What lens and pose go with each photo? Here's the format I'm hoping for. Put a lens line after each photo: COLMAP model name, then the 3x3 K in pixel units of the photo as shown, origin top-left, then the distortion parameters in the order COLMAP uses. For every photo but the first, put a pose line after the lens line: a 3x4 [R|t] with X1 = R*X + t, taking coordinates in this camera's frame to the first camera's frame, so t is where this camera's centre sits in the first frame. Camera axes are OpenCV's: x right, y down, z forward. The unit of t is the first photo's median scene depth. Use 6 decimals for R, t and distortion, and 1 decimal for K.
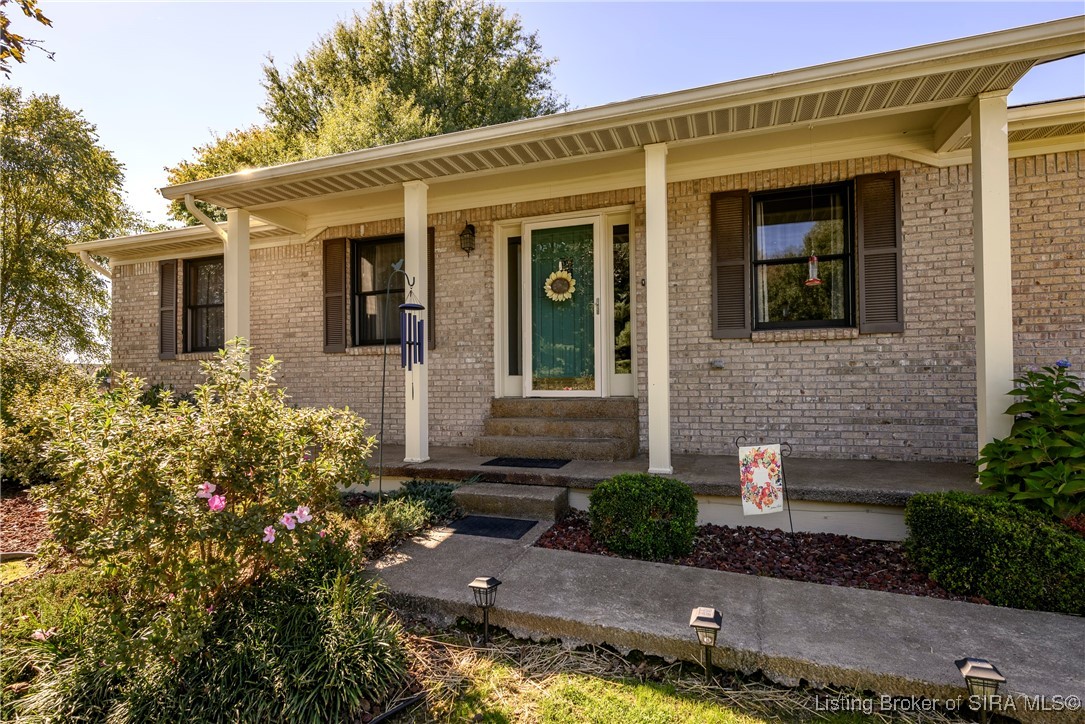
lens RADIAL K [[541.3, 0, 538.2], [0, 541.3, 372.3], [0, 0, 1]] dist [-0.000688, 0.000513]
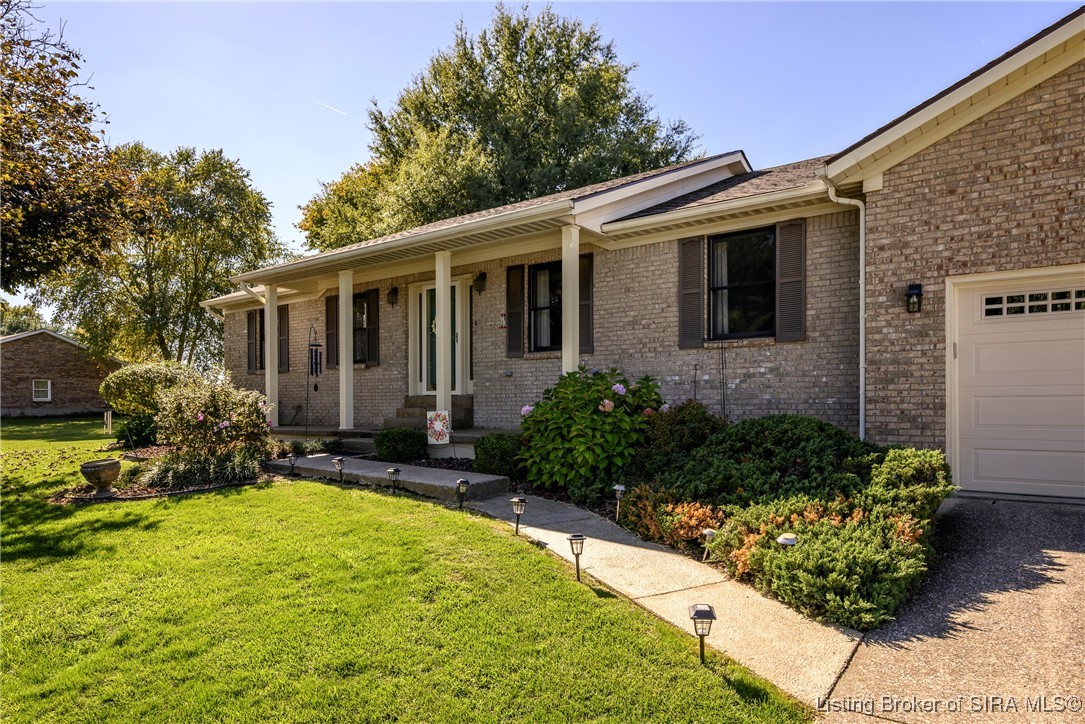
lens RADIAL K [[632.5, 0, 537.9], [0, 632.5, 411.2], [0, 0, 1]] dist [-0.003109, 0.000451]
pose [[0.959221, 0.009265, -0.282505, 0.199082], [0.000481, 0.999408, 0.034410, 0.006862], [0.282657, -0.033143, 0.958648, -0.166447]]
